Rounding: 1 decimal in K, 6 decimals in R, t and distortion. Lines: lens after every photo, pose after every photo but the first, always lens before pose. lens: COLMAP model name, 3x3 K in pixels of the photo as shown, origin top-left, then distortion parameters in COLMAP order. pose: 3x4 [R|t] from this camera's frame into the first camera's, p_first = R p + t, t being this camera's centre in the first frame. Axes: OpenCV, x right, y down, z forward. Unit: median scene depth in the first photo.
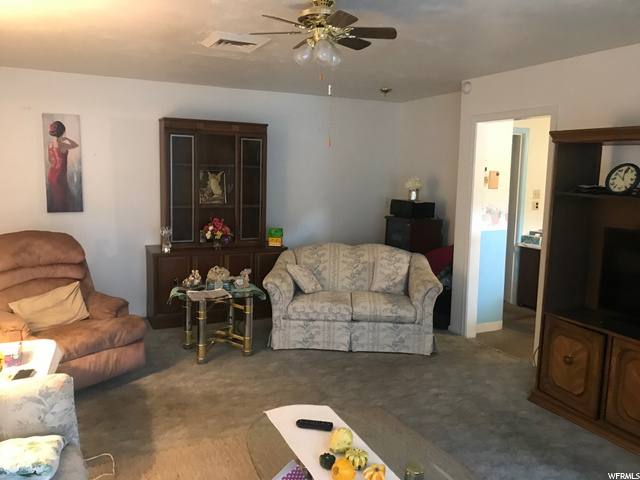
lens RADIAL K [[519.6, 0, 320.0], [0, 519.6, 240.0], [0, 0, 1]] dist [0.012877, -0.012929]
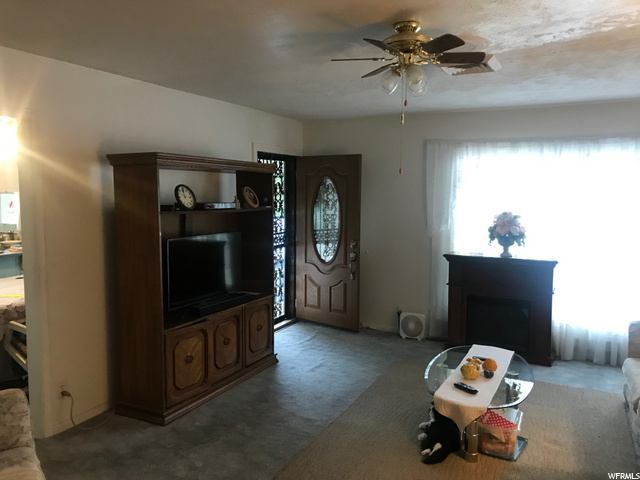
lens RADIAL K [[519.6, 0, 320.0], [0, 519.6, 240.0], [0, 0, 1]] dist [0.012877, -0.012929]
pose [[-0.599946, -0.112605, 0.792076, -0.573153], [0.074416, 0.977899, 0.195388, -0.236095], [-0.796572, 0.176165, -0.578307, 1.367922]]
